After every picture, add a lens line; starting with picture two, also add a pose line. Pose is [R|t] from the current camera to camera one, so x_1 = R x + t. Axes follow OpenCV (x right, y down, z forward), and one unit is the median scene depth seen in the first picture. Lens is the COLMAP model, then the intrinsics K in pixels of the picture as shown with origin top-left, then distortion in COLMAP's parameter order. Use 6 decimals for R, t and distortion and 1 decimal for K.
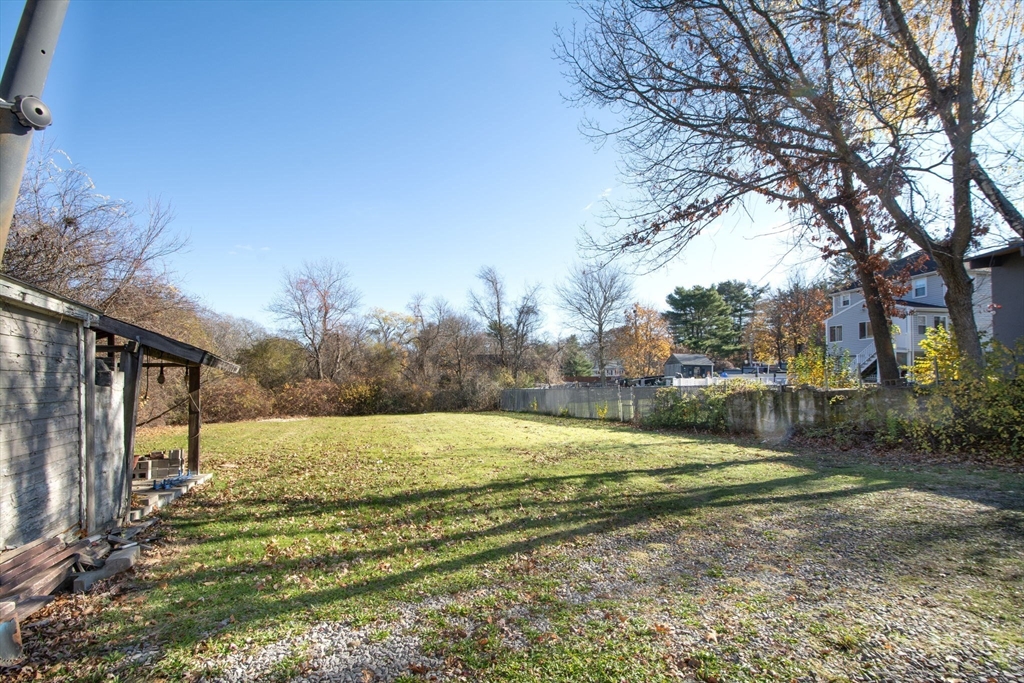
lens RADIAL K [[452.9, 0, 511.3], [0, 452.9, 374.2], [0, 0, 1]] dist [0.021246, -0.021805]
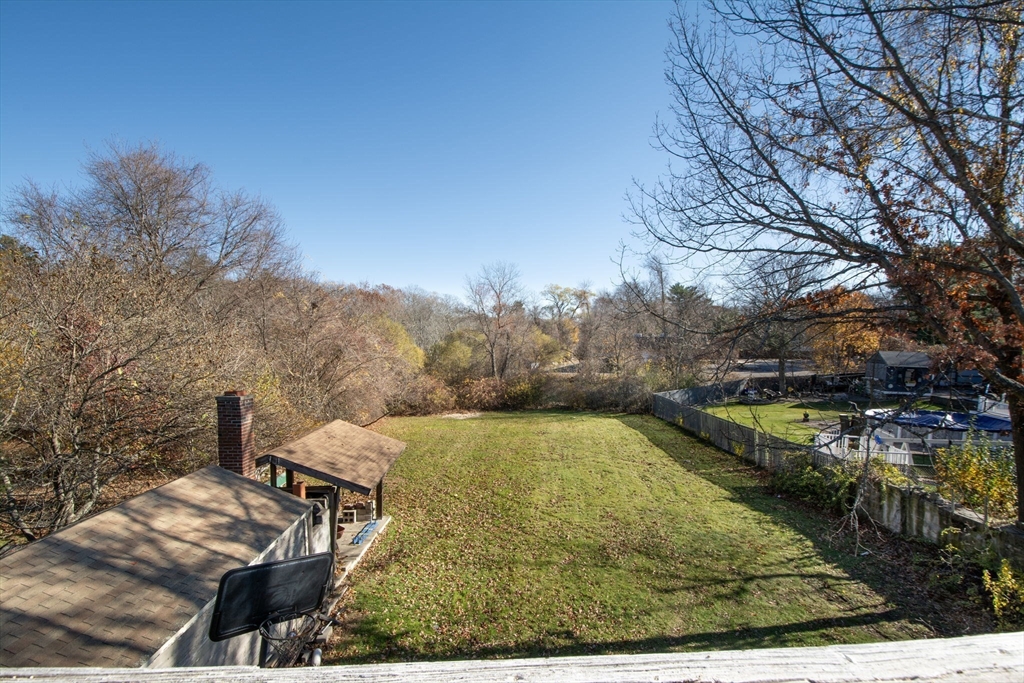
lens RADIAL K [[452.9, 0, 511.3], [0, 452.9, 374.2], [0, 0, 1]] dist [0.021246, -0.021805]
pose [[0.921199, 0.046157, -0.386344, 0.081650], [-0.005921, 0.994487, 0.104694, -0.122934], [0.389046, -0.094157, 0.916394, -0.054713]]
